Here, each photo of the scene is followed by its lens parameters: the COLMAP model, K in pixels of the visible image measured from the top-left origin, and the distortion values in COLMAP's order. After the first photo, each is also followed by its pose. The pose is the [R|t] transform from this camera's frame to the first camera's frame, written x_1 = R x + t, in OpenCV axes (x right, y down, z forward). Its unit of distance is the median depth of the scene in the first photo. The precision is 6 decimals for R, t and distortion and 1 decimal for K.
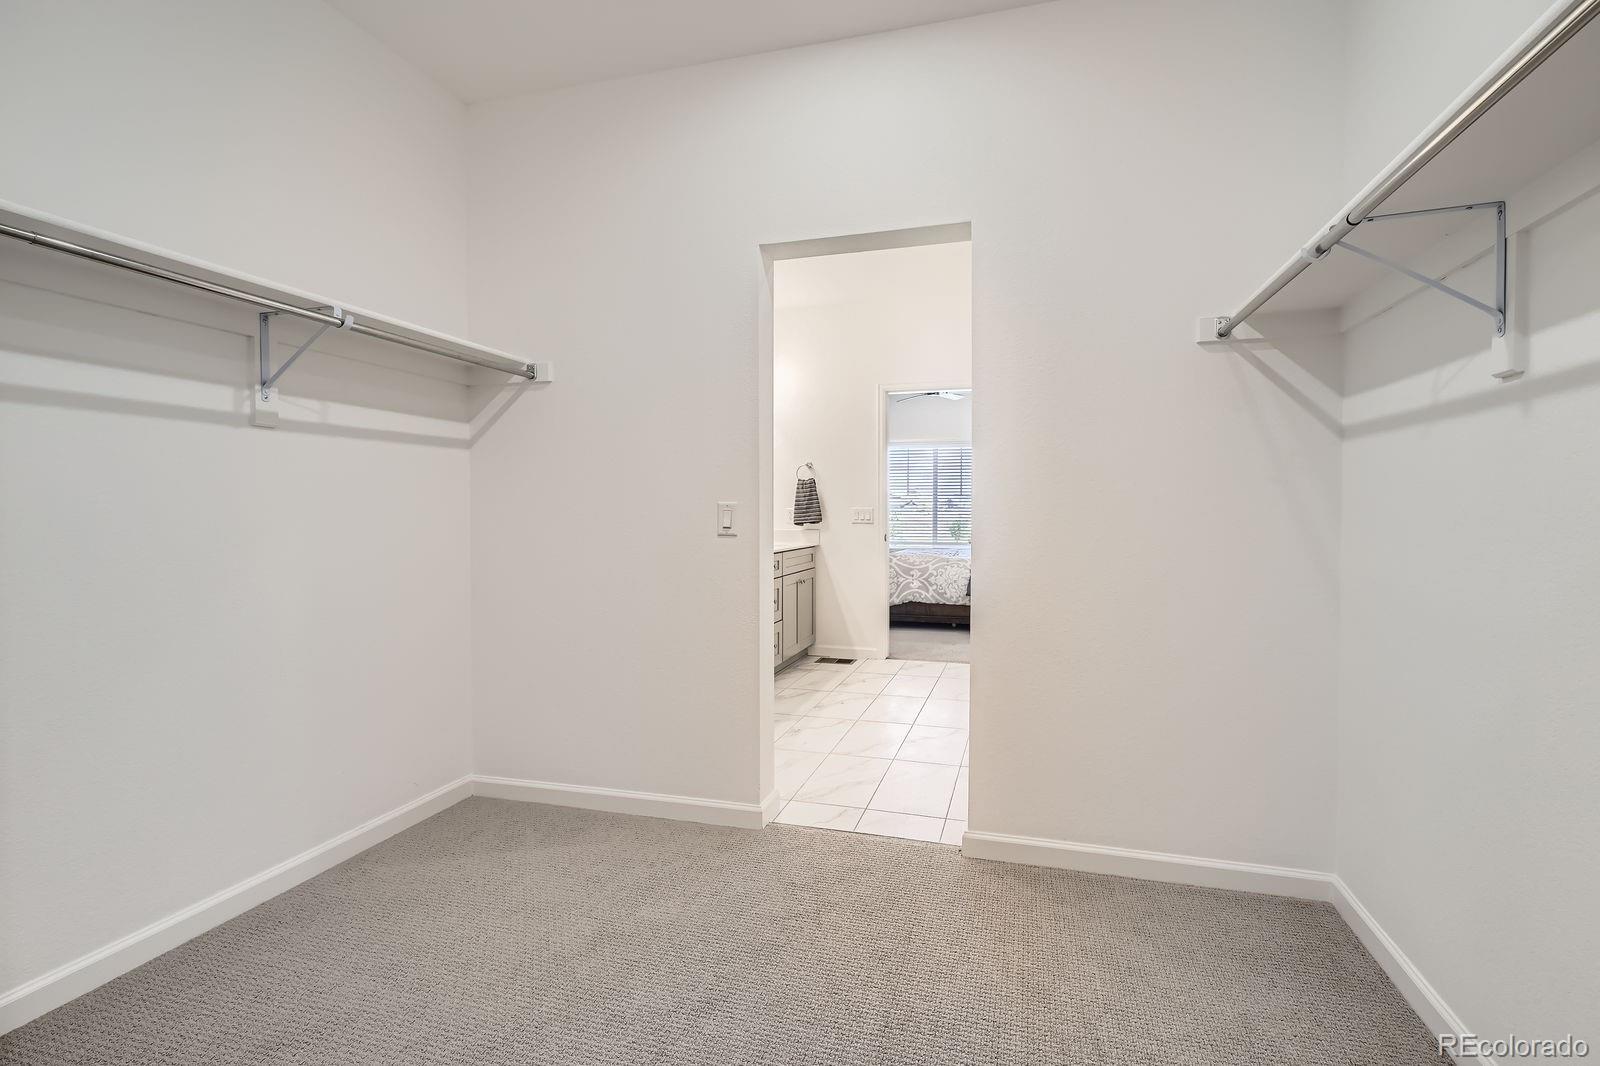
lens RADIAL K [[771.7, 0, 798.3], [0, 771.7, 526.7], [0, 0, 1]] dist [-0.006678, -0.001443]
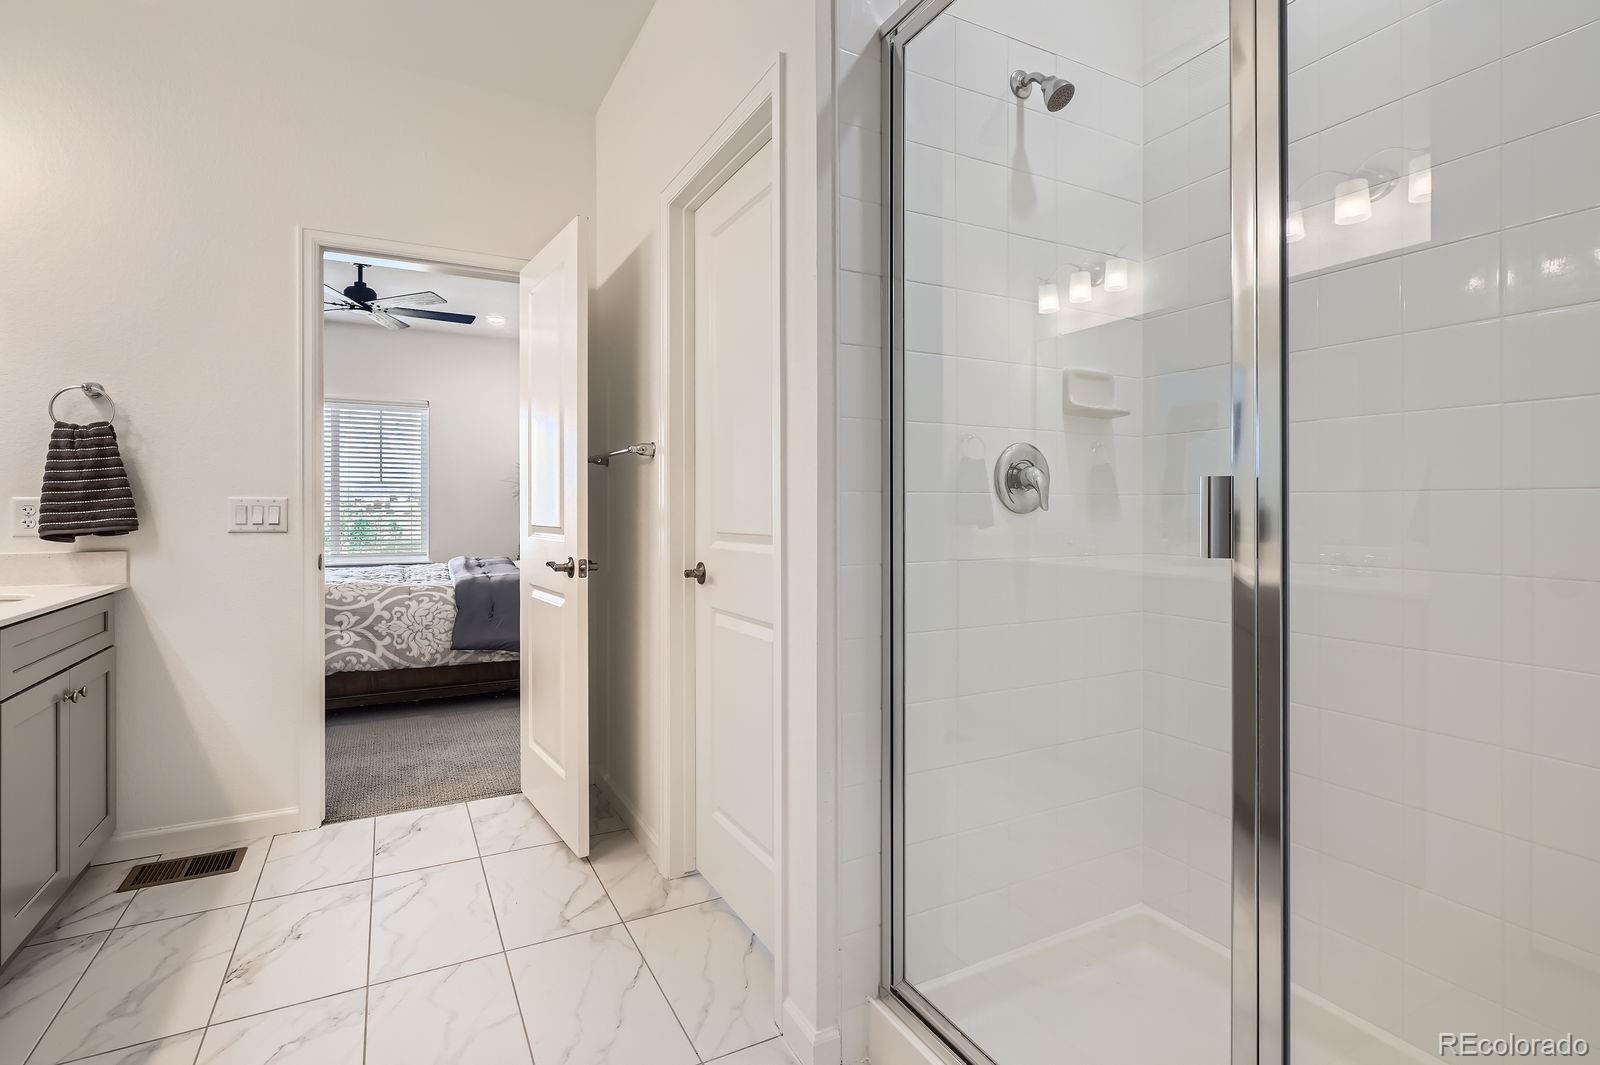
lens RADIAL K [[771.7, 0, 819.1], [0, 771.7, 506.4], [0, 0, 1]] dist [-0.006678, -0.001443]
pose [[0.698593, -0.003051, 0.715513, -0.006882], [0.021057, 0.999645, -0.016296, -0.004882], [-0.715210, 0.026451, 0.698409, 0.459316]]
